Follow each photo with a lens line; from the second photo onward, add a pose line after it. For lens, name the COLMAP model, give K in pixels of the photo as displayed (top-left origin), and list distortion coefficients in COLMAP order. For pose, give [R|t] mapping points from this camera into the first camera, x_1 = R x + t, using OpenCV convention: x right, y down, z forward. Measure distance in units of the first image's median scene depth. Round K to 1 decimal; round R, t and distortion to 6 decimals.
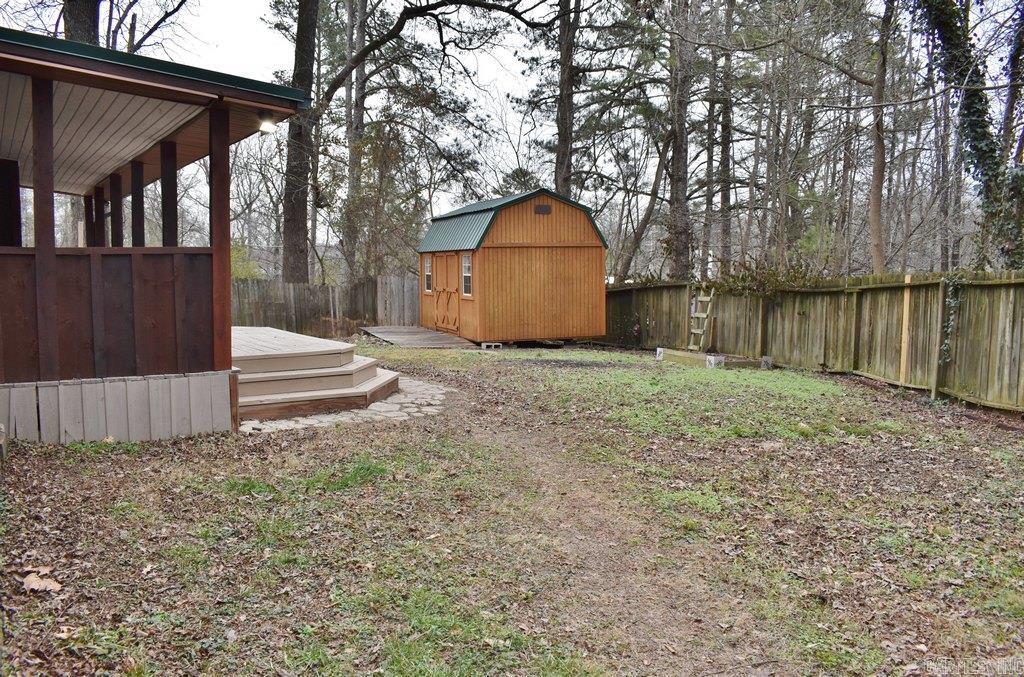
lens RADIAL K [[805.9, 0, 519.8], [0, 805.9, 341.6], [0, 0, 1]] dist [-0.094493, 0.017701]
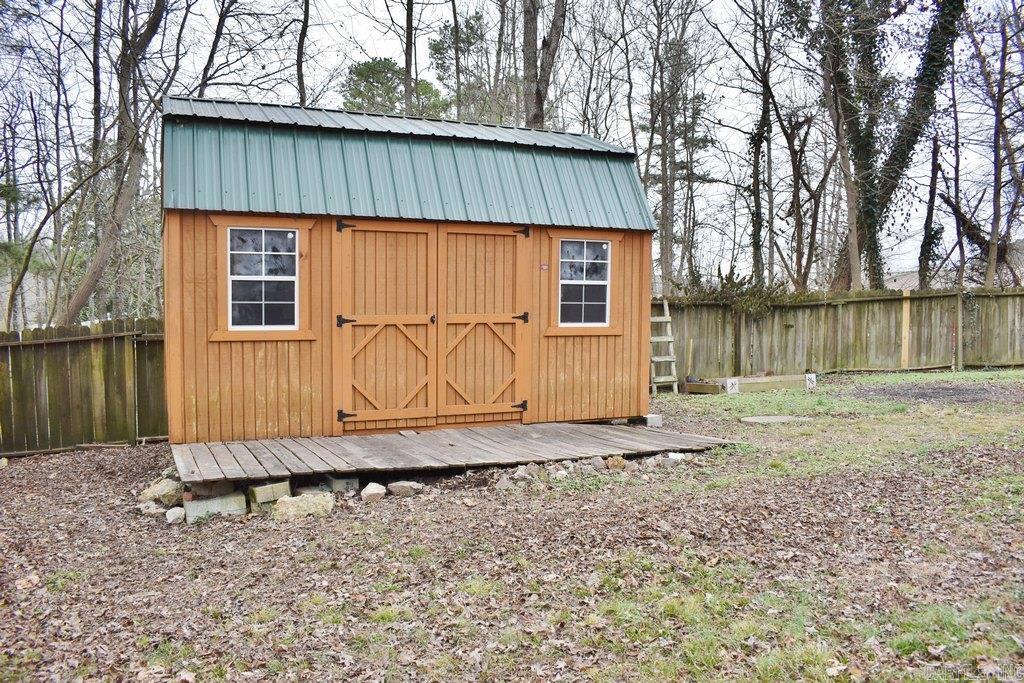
lens RADIAL K [[805.9, 0, 511.9], [0, 805.9, 344.9], [0, 0, 1]] dist [-0.094493, 0.017701]
pose [[-0.036369, -0.044915, 0.998329, -0.538727], [0.093595, 0.994445, 0.048150, -0.074071], [-0.994946, 0.095190, -0.031963, 1.076001]]
